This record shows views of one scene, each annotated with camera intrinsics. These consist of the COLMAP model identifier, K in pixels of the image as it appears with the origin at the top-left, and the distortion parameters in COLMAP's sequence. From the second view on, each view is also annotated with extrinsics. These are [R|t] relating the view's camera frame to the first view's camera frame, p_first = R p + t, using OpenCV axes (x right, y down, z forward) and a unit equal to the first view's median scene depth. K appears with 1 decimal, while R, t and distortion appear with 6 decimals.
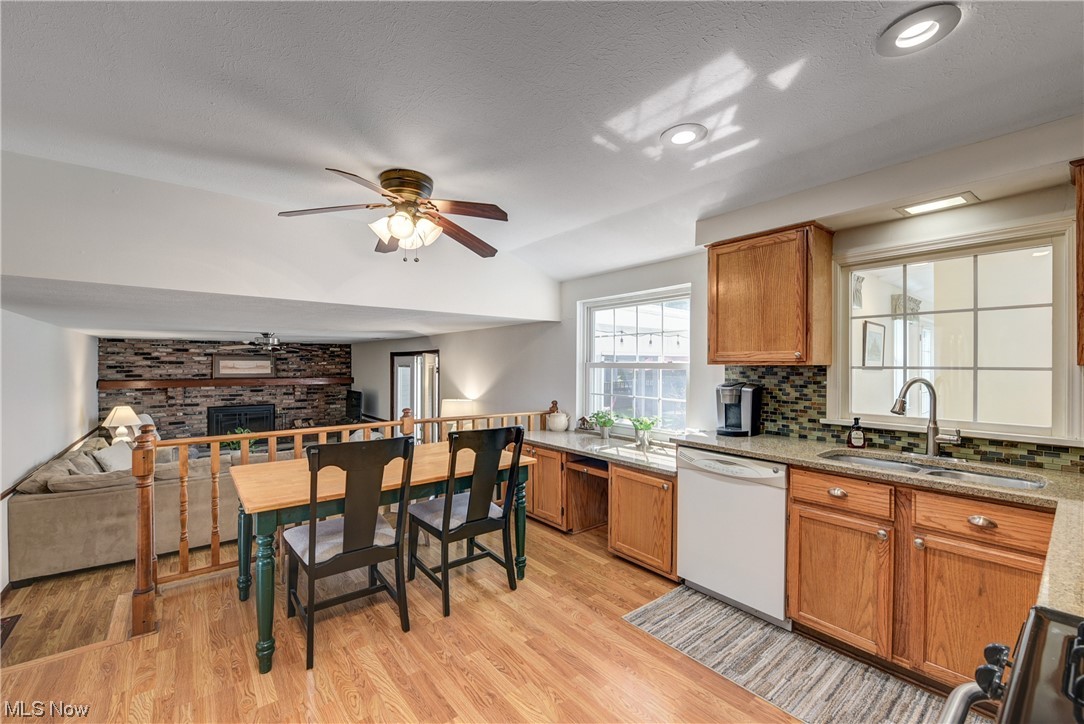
lens RADIAL K [[453.1, 0, 542.4], [0, 453.1, 363.9], [0, 0, 1]] dist [-0.012237, 0.000177]
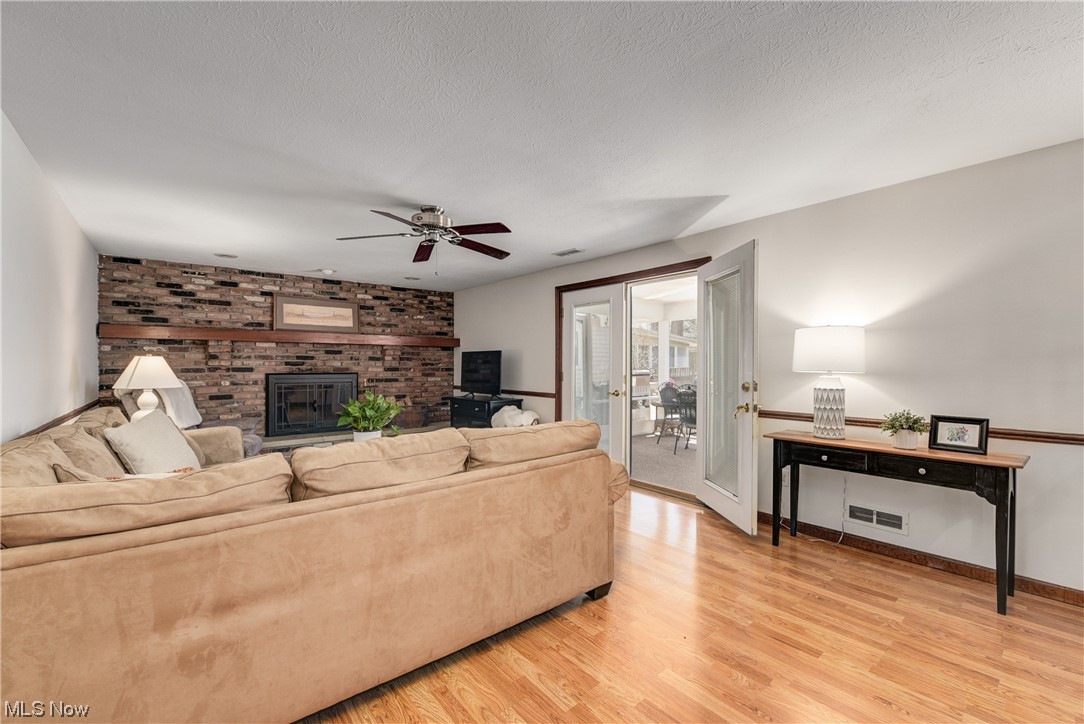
lens RADIAL K [[453.1, 0, 537.9], [0, 453.1, 367.0], [0, 0, 1]] dist [-0.012237, 0.000177]
pose [[0.999850, -0.000354, 0.017293, -0.373375], [0.000252, 0.999983, 0.005872, 0.085499], [-0.017295, -0.005866, 0.999833, 0.350452]]
